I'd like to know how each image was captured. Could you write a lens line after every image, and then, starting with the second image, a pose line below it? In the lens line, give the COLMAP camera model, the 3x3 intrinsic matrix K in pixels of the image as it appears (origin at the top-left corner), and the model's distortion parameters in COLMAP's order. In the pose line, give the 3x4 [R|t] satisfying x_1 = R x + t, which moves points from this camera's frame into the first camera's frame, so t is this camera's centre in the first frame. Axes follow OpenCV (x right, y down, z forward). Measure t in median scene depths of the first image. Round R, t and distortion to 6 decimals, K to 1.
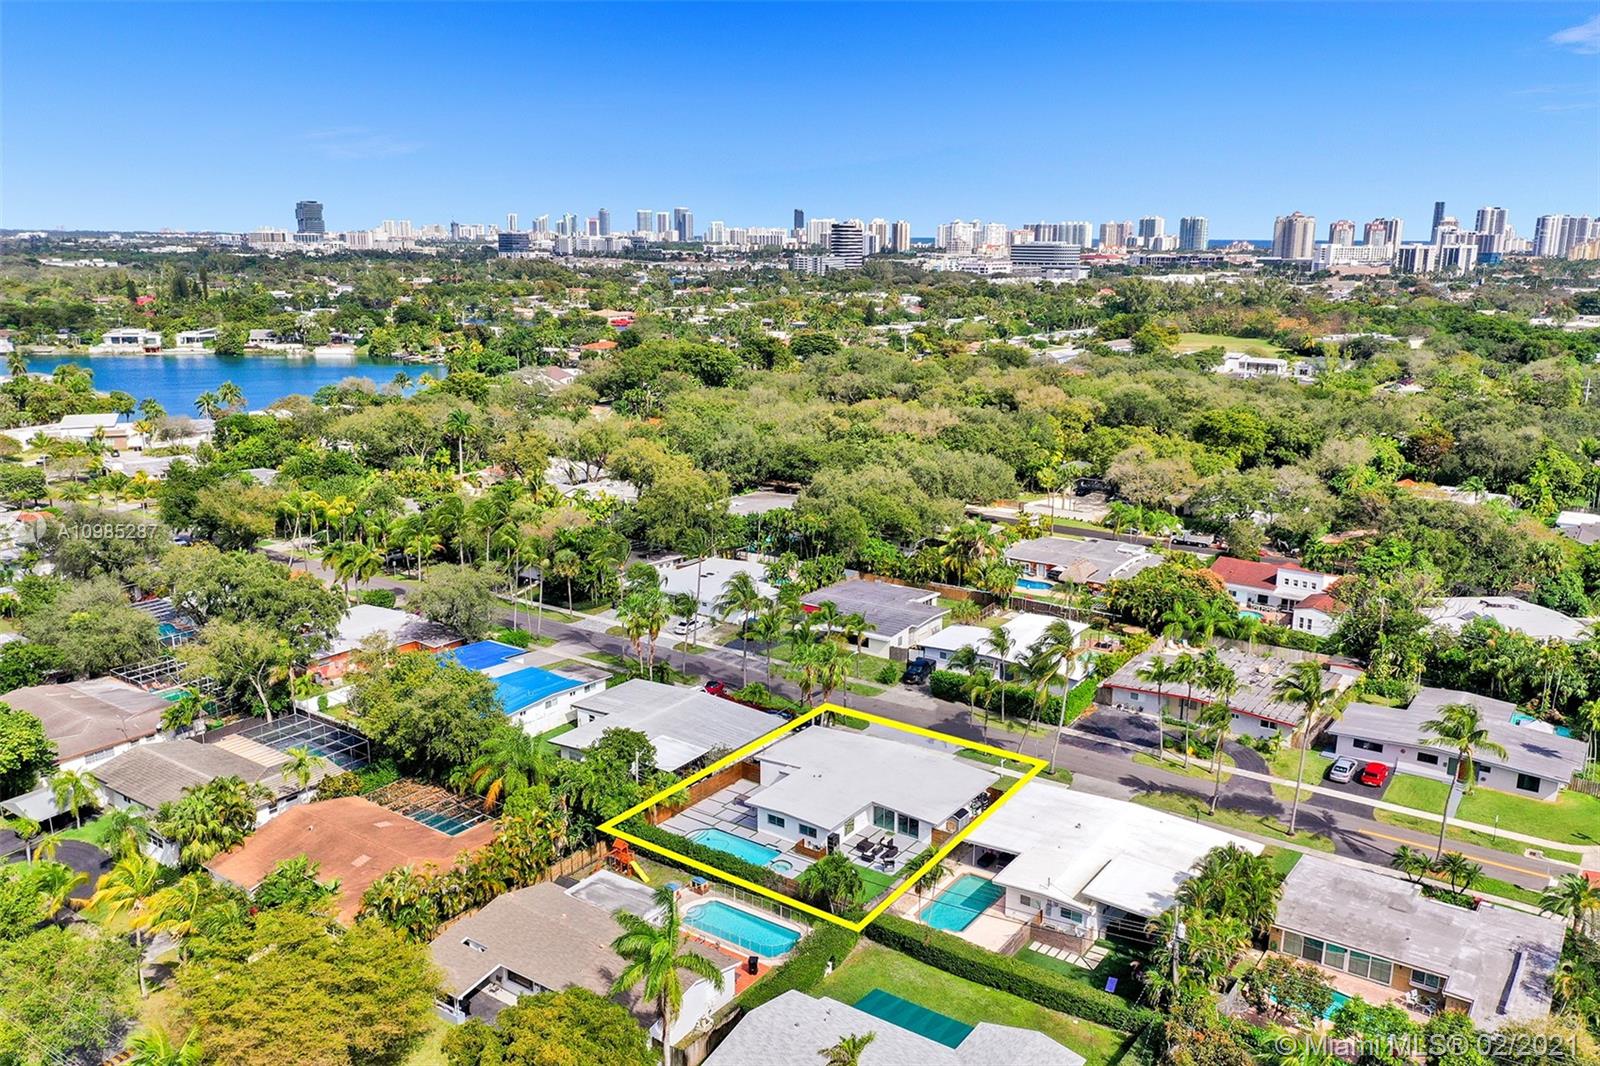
lens RADIAL K [[1271.1, 0, 800.0], [0, 1271.1, 533.0], [0, 0, 1]] dist [0.004165, -0.000675]
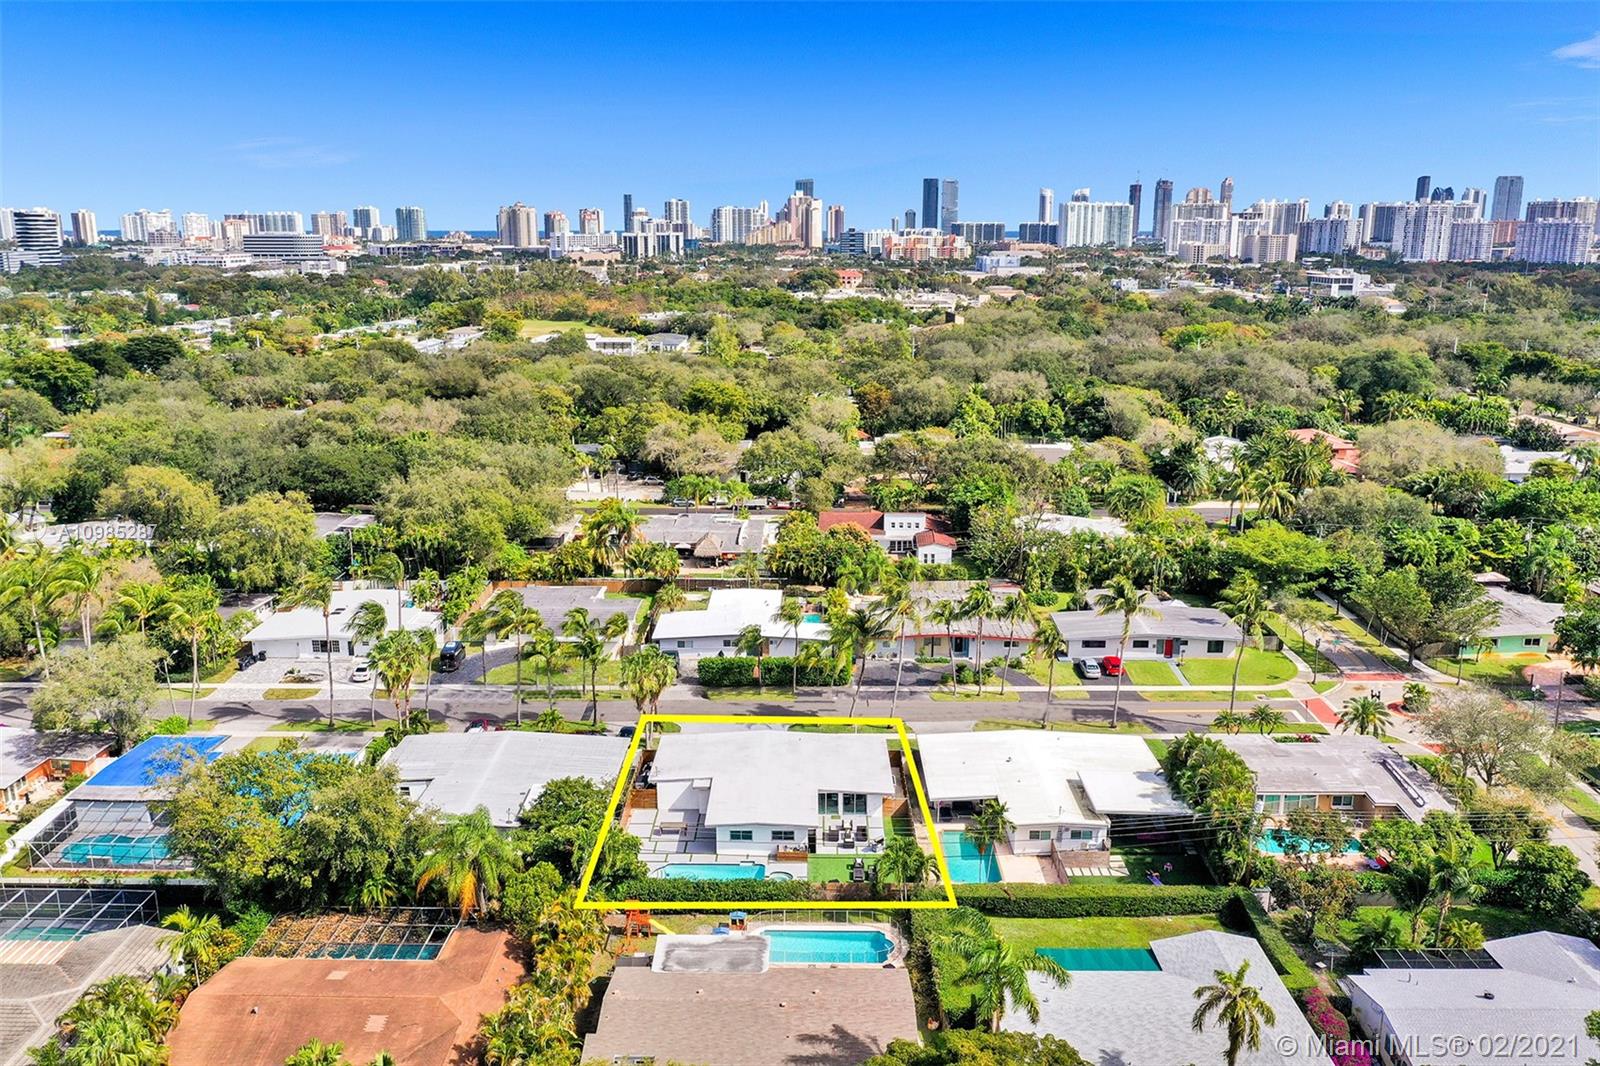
lens RADIAL K [[1270.6, 0, 800.0], [0, 1270.6, 533.0], [0, 0, 1]] dist [-0.002746, -0.000723]
pose [[0.821453, -0.137922, 0.553347, -0.309414], [0.134257, 0.989812, 0.047406, -0.019163], [-0.554248, 0.035349, 0.831601, 0.135143]]
